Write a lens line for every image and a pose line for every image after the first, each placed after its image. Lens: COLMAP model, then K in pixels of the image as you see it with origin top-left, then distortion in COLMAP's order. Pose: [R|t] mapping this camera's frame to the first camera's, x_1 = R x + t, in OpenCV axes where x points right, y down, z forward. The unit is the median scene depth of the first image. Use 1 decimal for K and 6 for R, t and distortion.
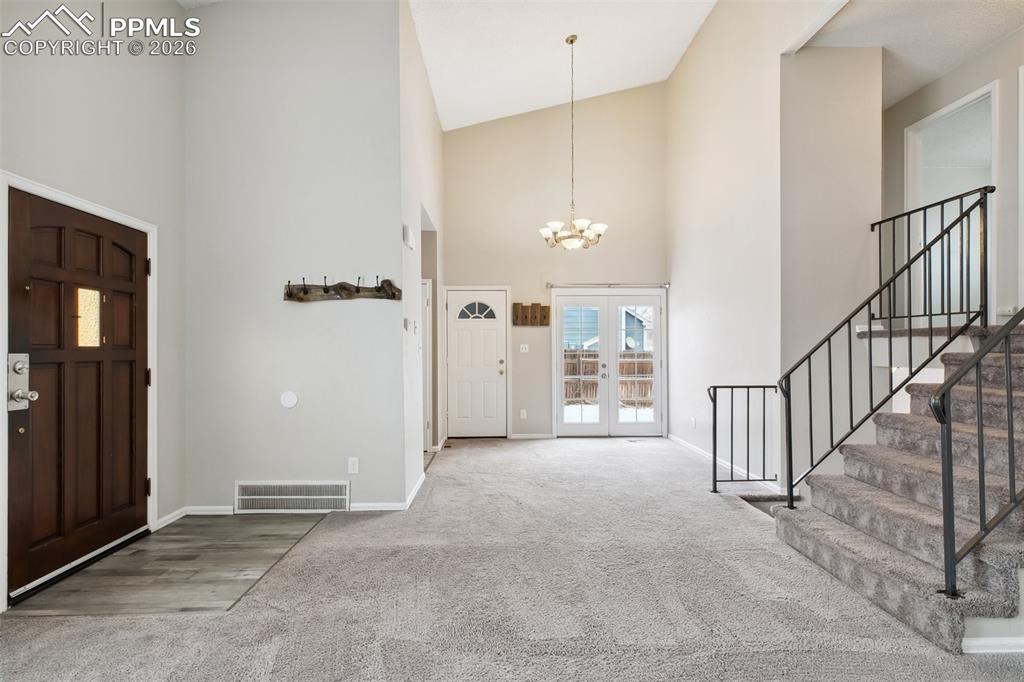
lens RADIAL K [[472.3, 0, 511.0], [0, 472.3, 347.3], [0, 0, 1]] dist [0.002997, -0.000933]
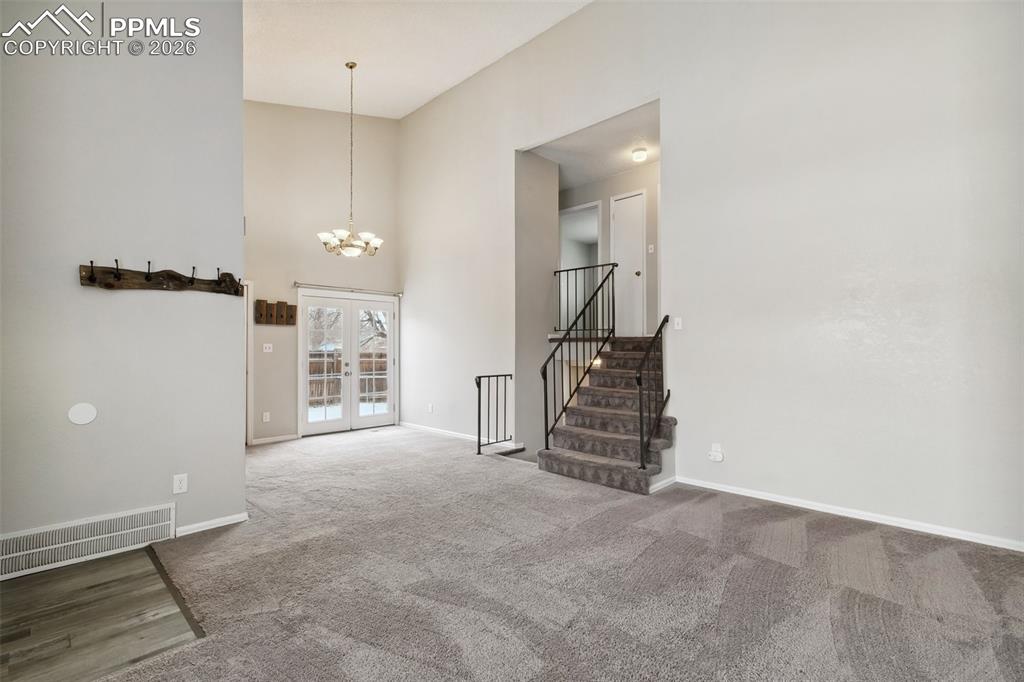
lens RADIAL K [[472.3, 0, 509.5], [0, 472.3, 338.0], [0, 0, 1]] dist [0.002997, -0.000933]
pose [[0.714841, 0.017964, 0.699057, -0.515514], [-0.004303, 0.999764, -0.021292, 0.000598], [-0.699274, 0.012212, 0.714749, -0.040740]]
